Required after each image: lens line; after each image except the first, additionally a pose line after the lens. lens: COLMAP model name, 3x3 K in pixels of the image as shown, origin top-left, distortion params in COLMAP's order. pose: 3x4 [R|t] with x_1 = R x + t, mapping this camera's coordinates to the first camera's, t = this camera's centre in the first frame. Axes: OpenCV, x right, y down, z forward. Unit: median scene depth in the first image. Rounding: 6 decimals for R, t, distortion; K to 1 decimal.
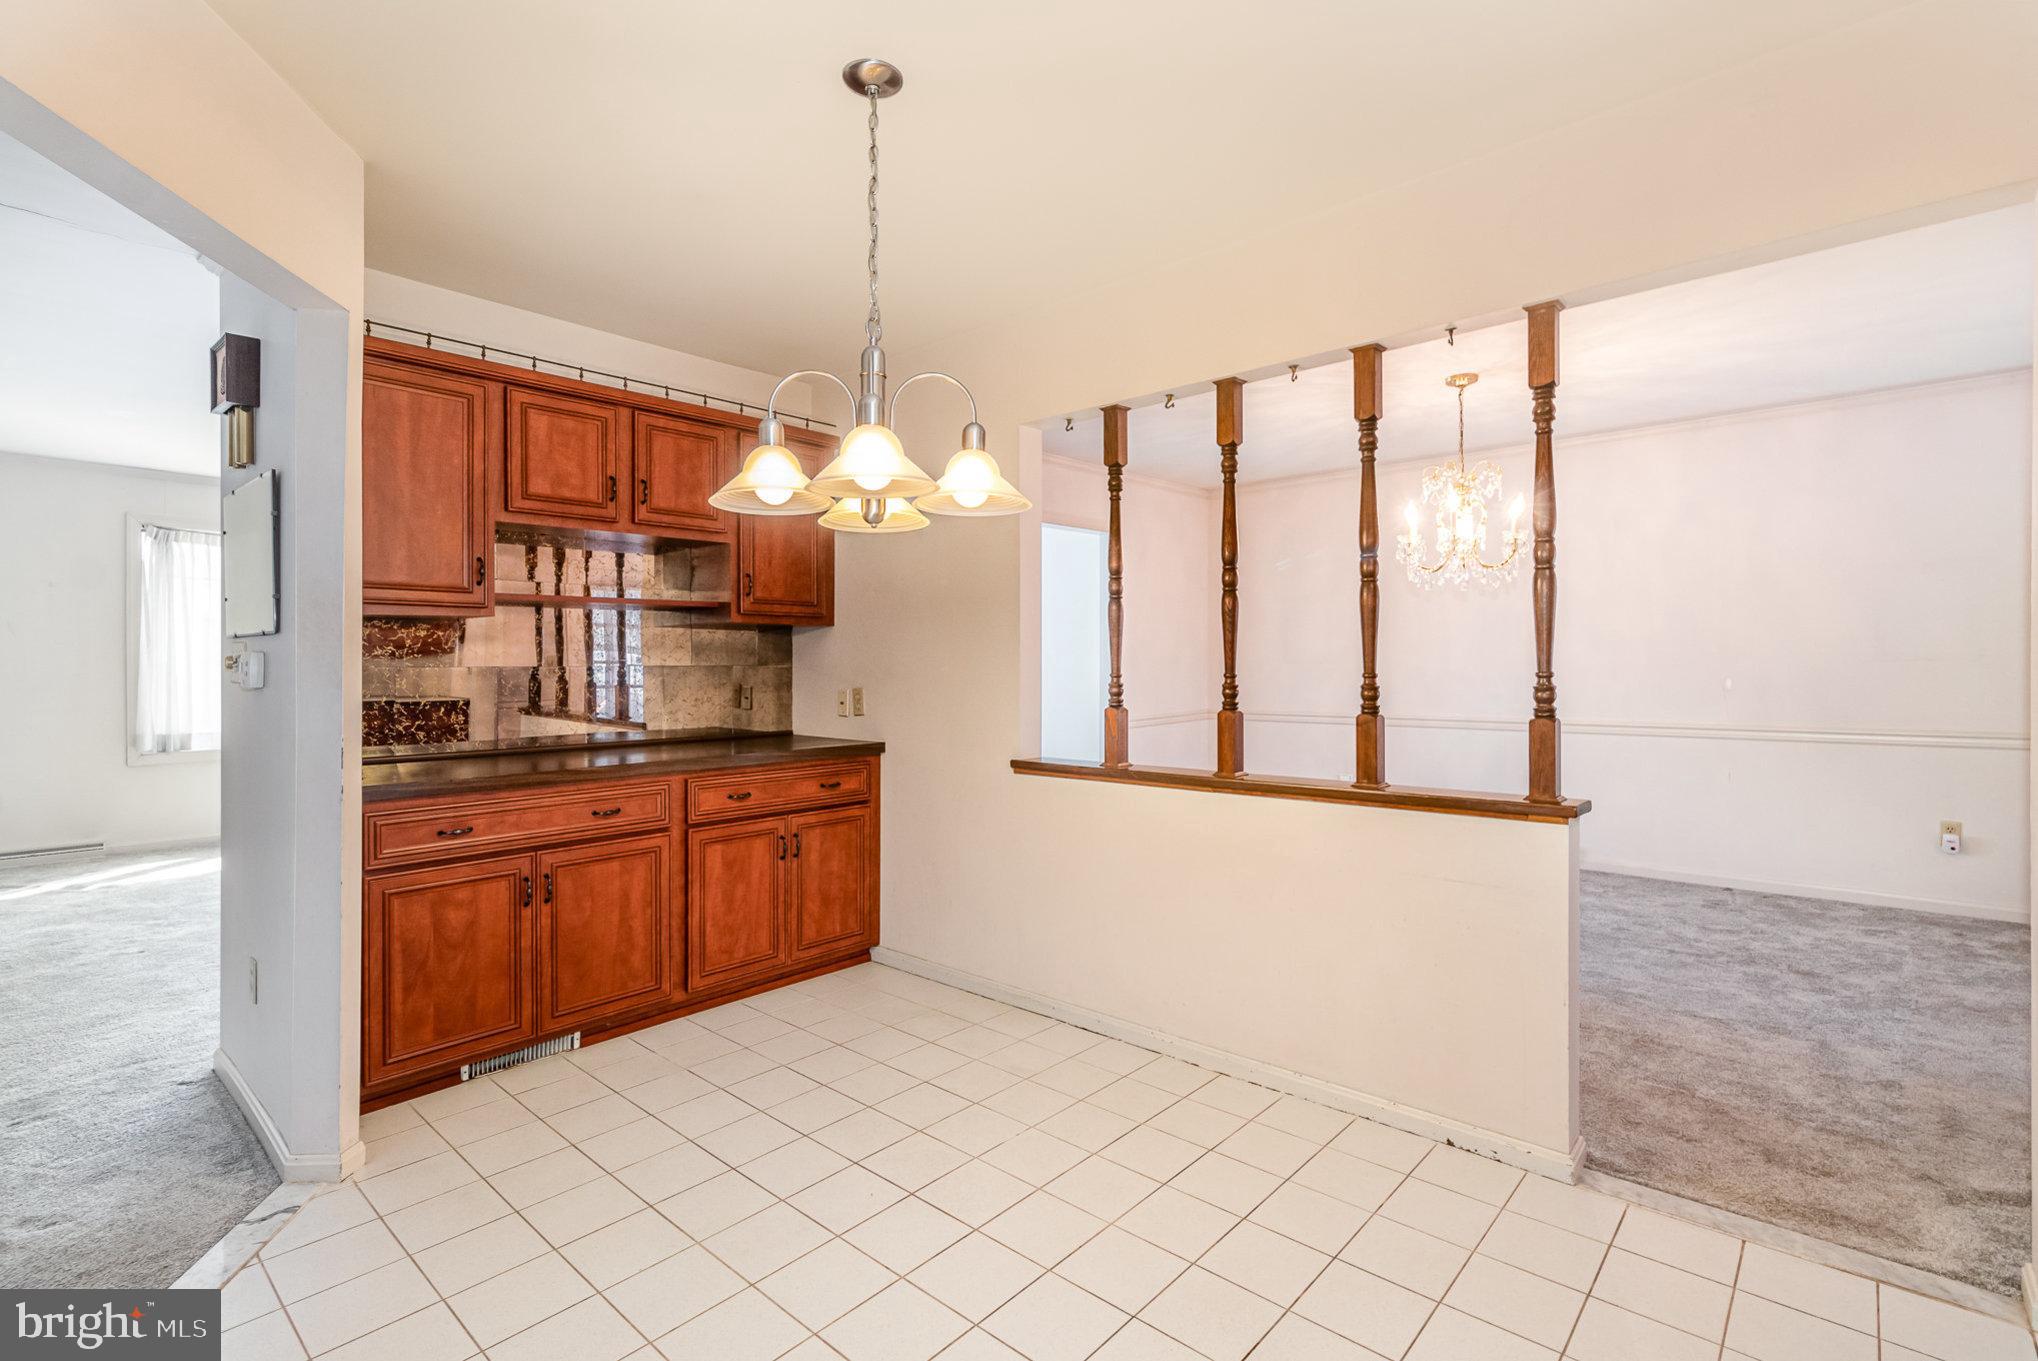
lens RADIAL K [[950.7, 0, 1021.0], [0, 950.7, 671.2], [0, 0, 1]] dist [0.001331, 0.000635]
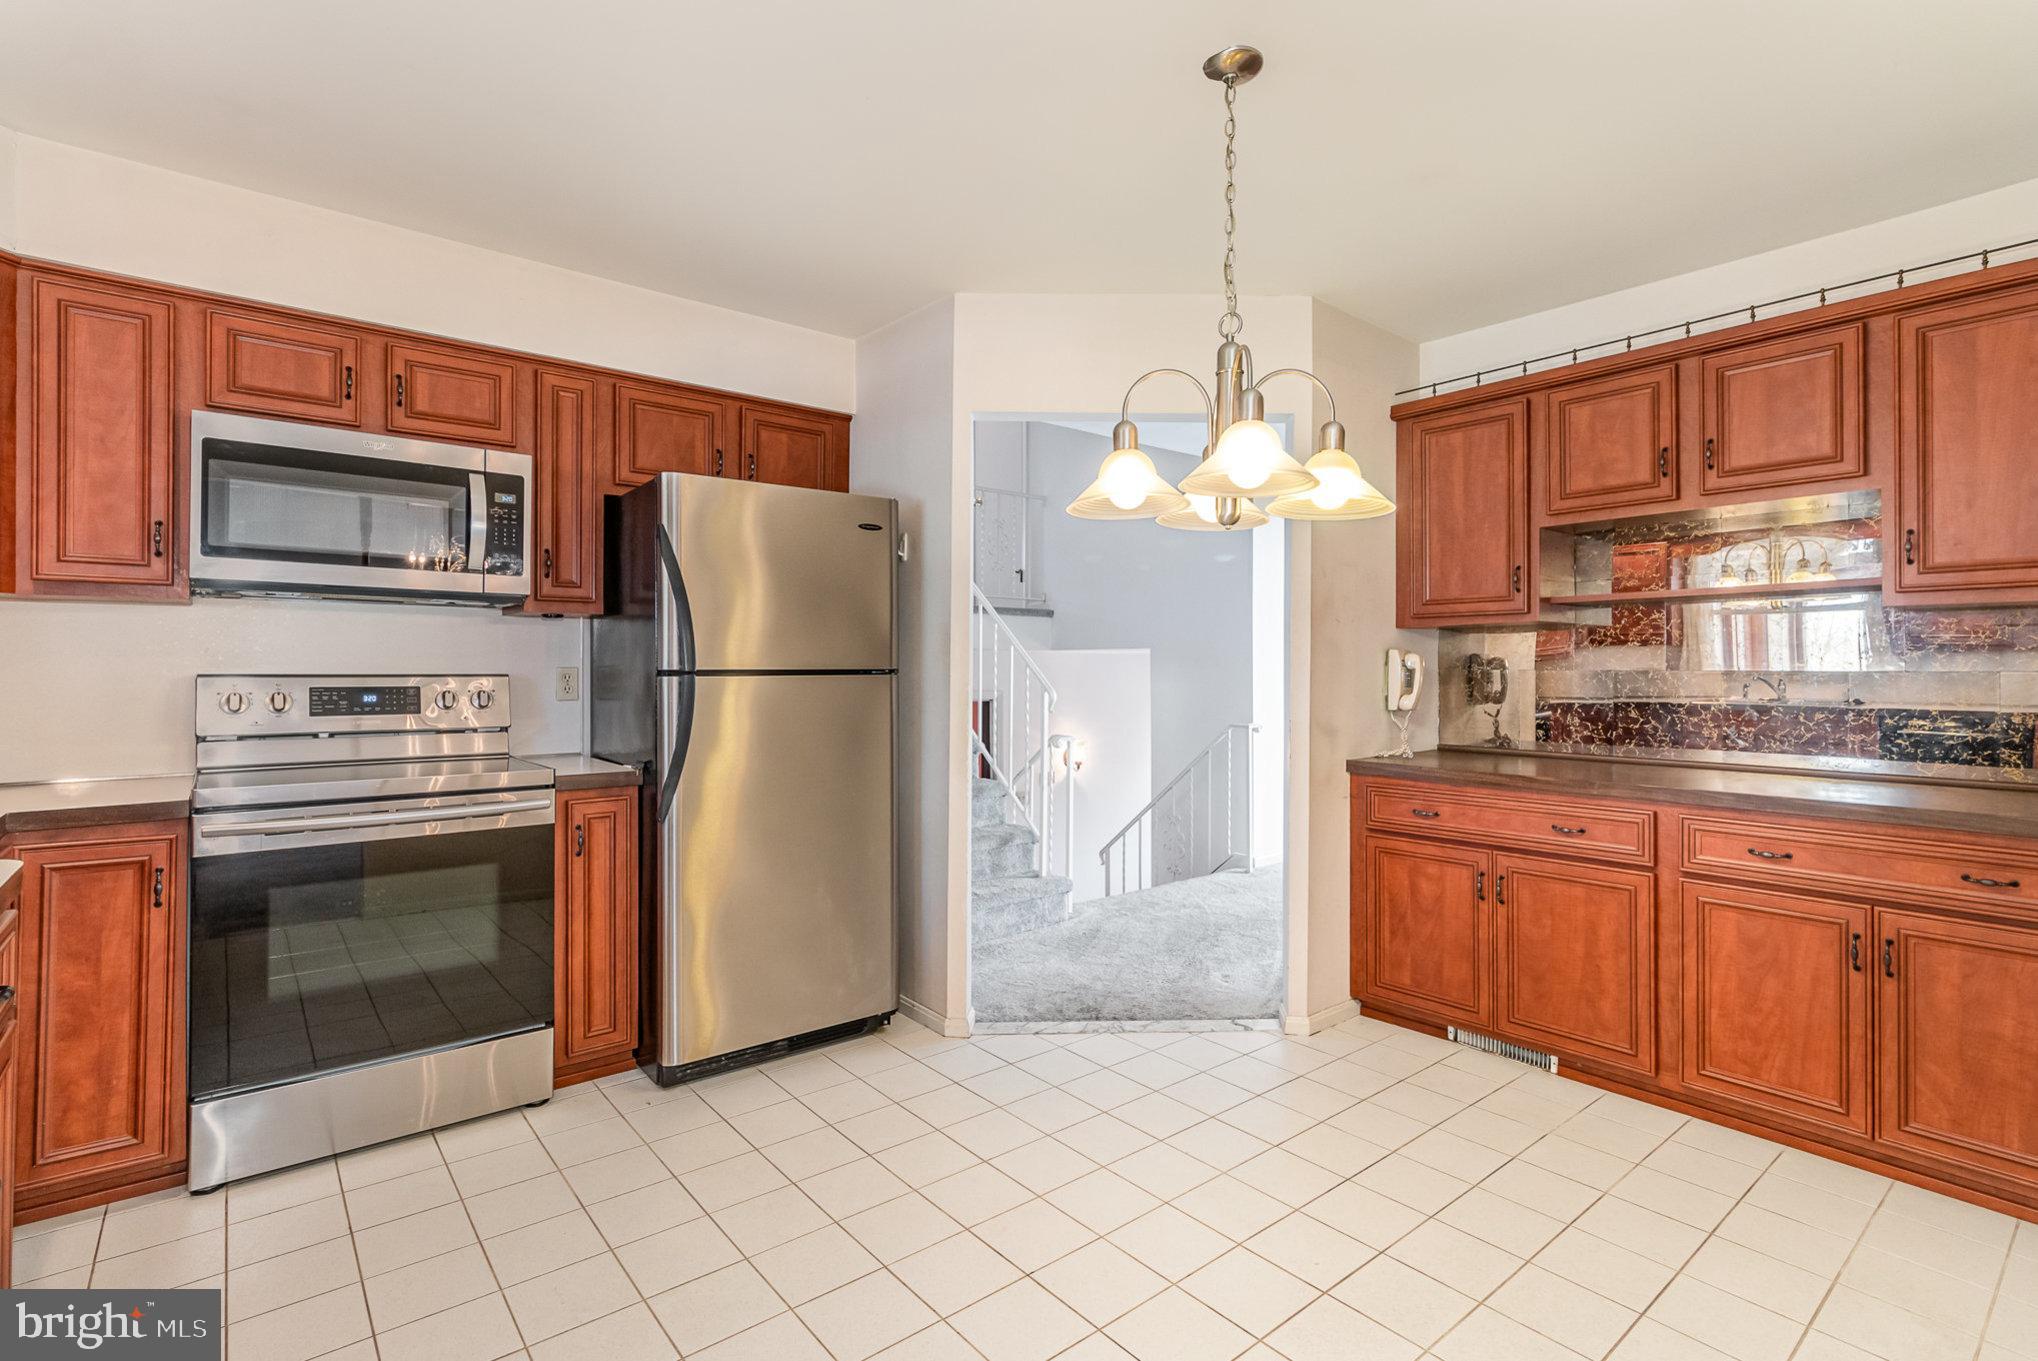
lens RADIAL K [[950.7, 0, 1013.4], [0, 950.7, 669.3], [0, 0, 1]] dist [0.001331, 0.000635]
pose [[-0.159429, 0.006275, -0.987190, 0.550909], [-0.007543, 0.999943, 0.007574, -0.009172], [0.987181, 0.008653, -0.159372, 0.613137]]
